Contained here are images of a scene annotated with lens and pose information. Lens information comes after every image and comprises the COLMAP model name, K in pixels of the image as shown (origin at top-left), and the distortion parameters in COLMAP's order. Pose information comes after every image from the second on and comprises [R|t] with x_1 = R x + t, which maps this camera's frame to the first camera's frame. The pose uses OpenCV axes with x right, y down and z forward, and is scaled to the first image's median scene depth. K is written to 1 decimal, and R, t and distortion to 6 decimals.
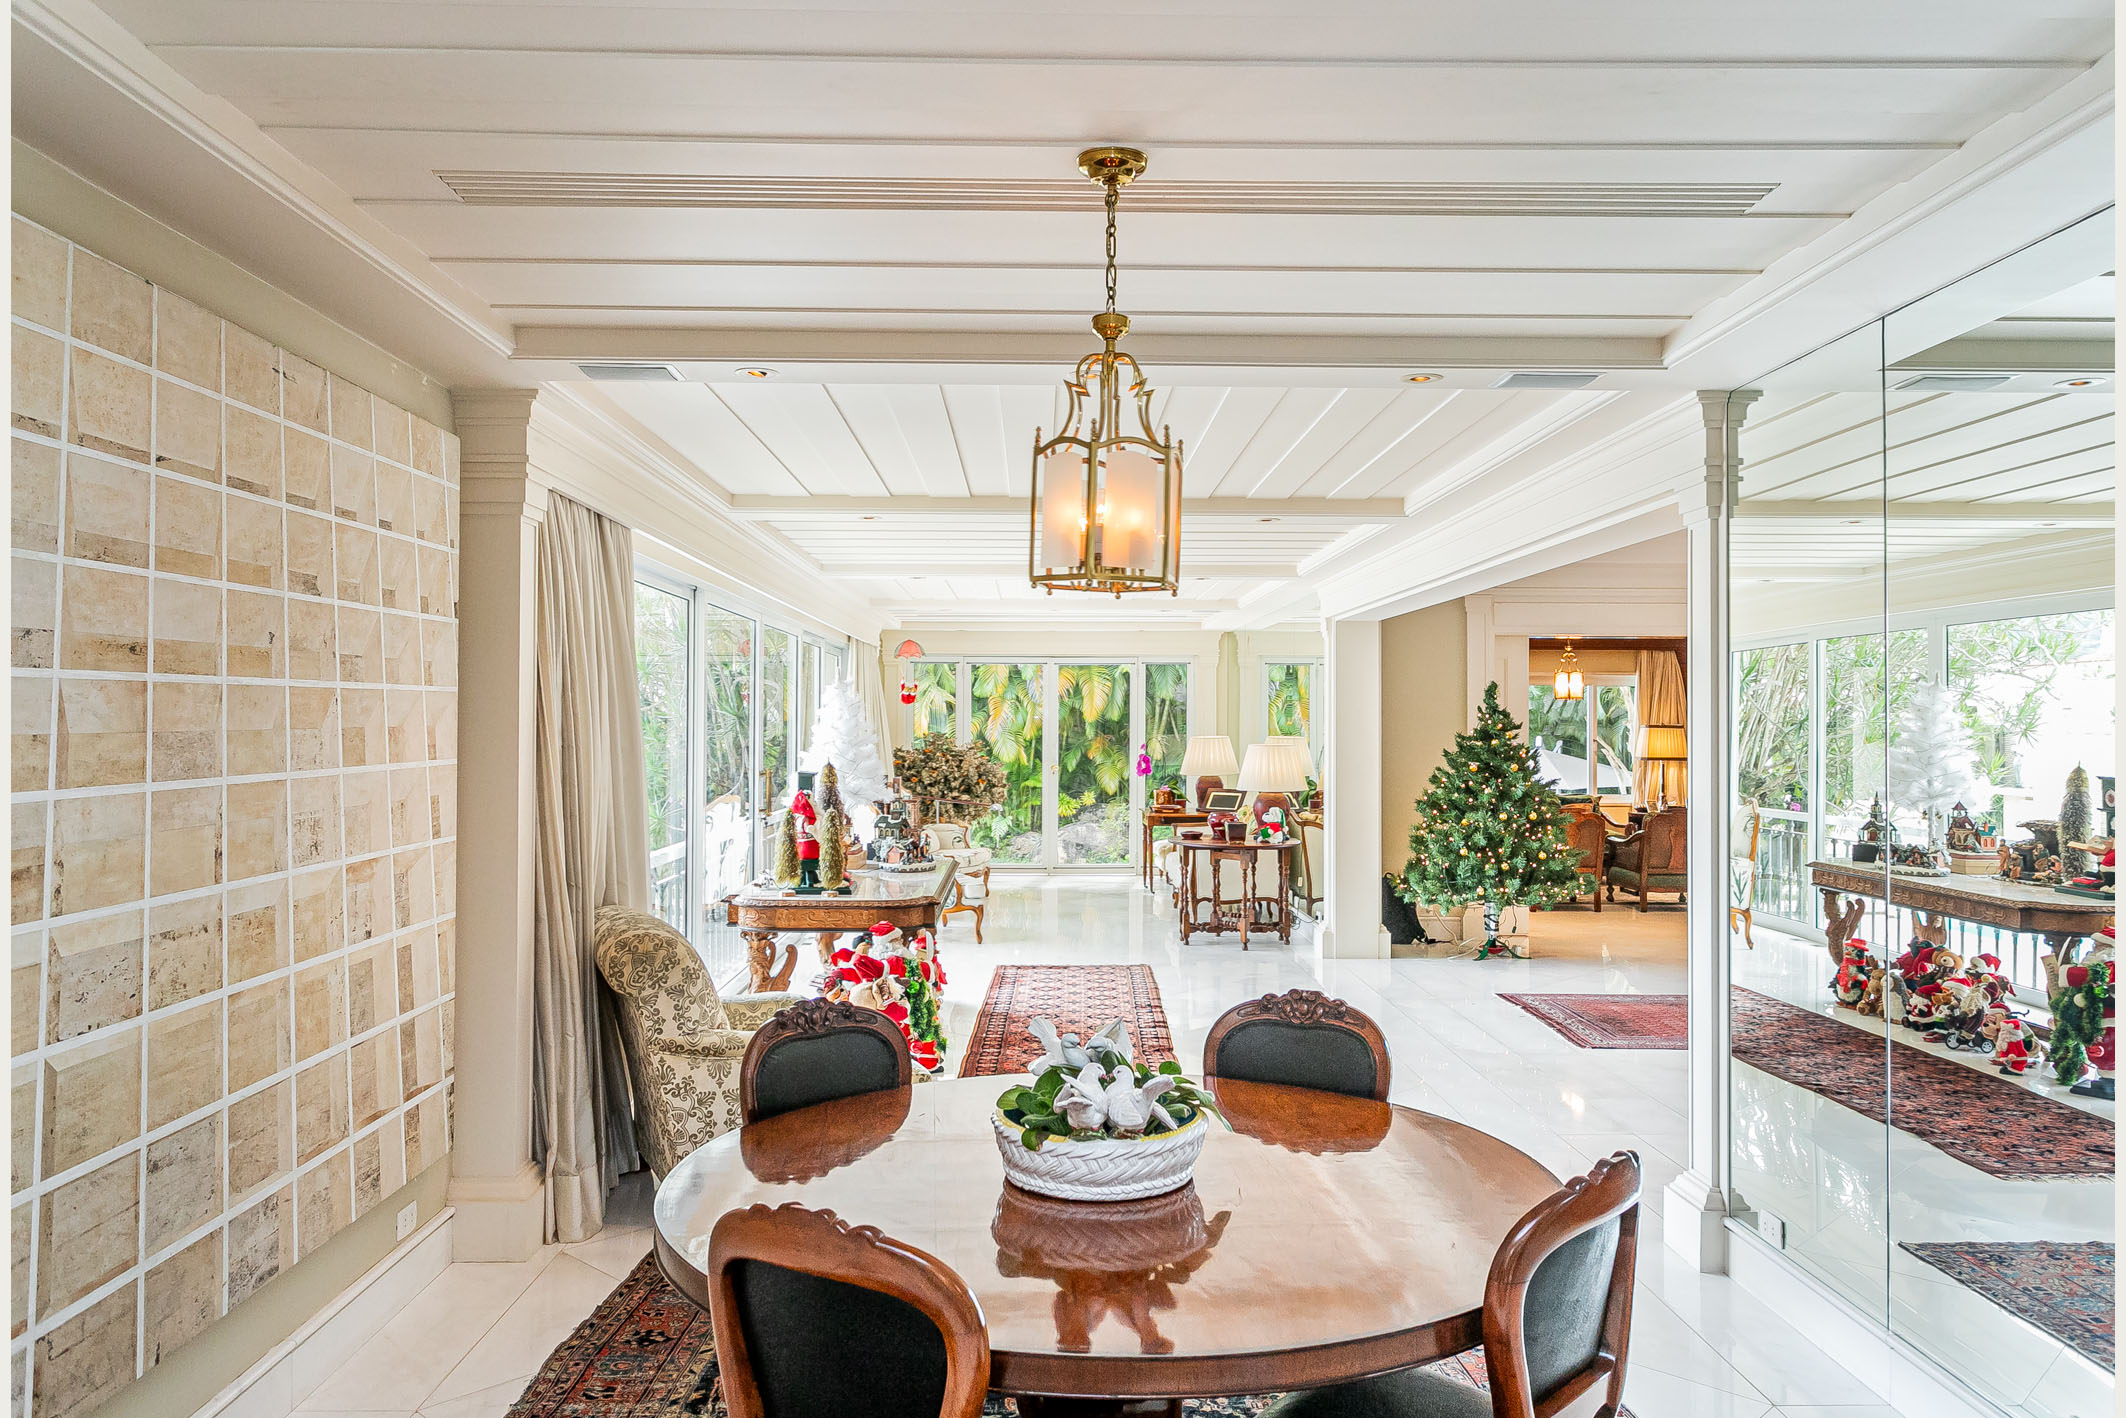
lens RADIAL K [[1531.9, 0, 1058.5], [0, 1531.9, 714.1], [0, 0, 1]] dist [-0.001109, 0.001163]
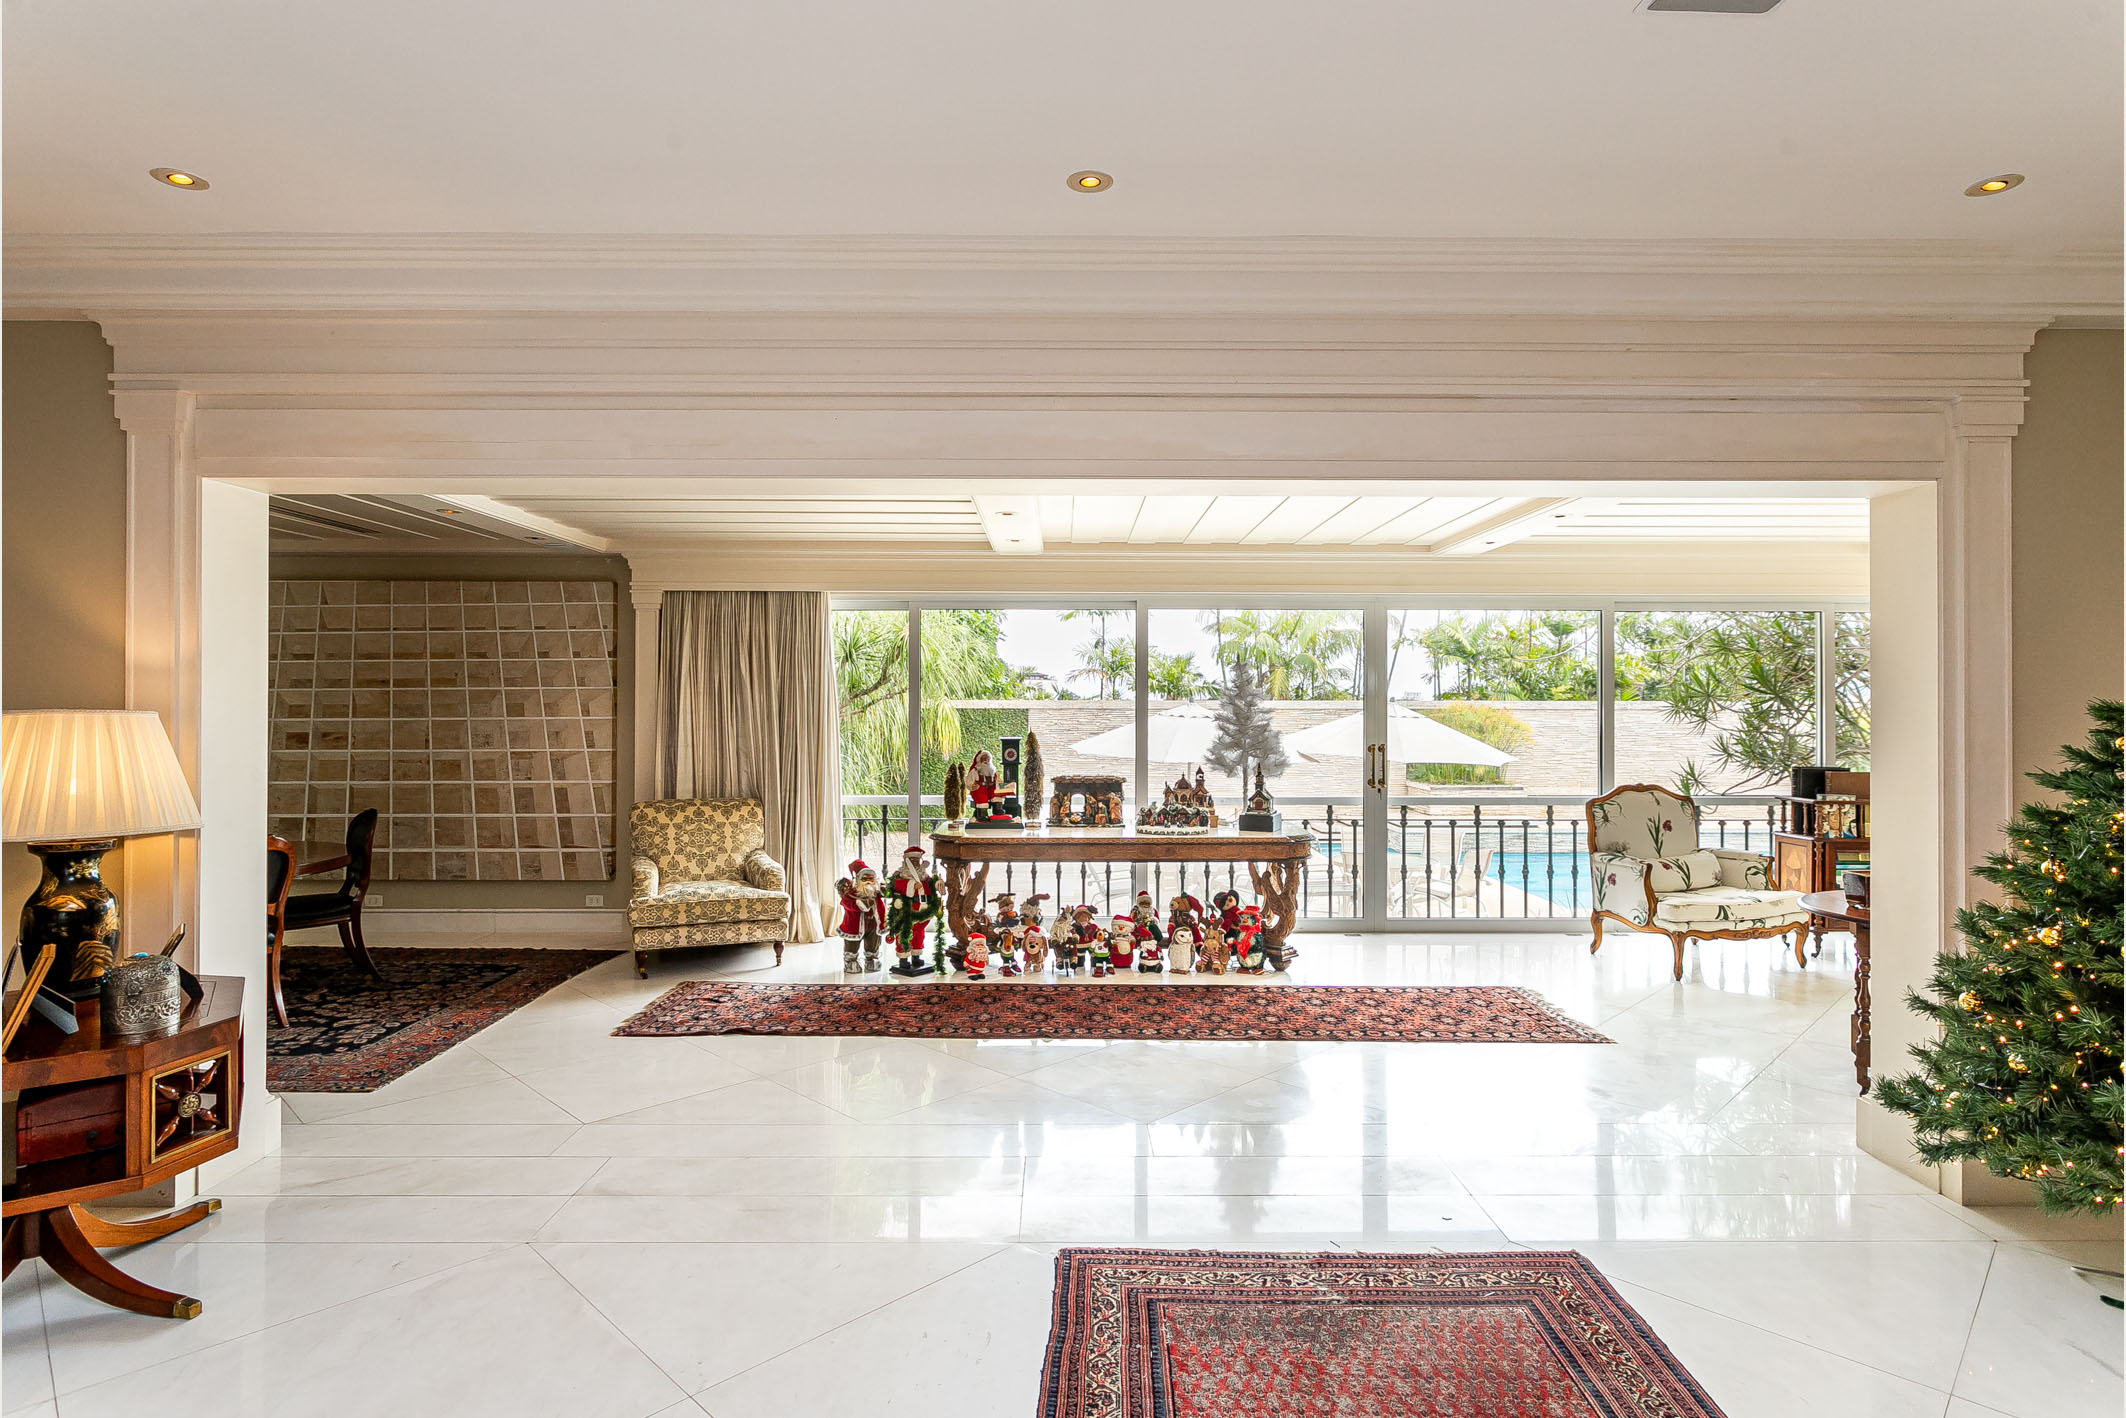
lens RADIAL K [[1095.4, 0, 1056.8], [0, 1095.4, 698.2], [0, 0, 1]] dist [-0.007039, 0.000885]
pose [[-0.010158, -0.001530, -0.999947, 1.974280], [0.004959, 0.999986, -0.001581, 0.010204], [0.999936, -0.004975, -0.010151, 2.585423]]
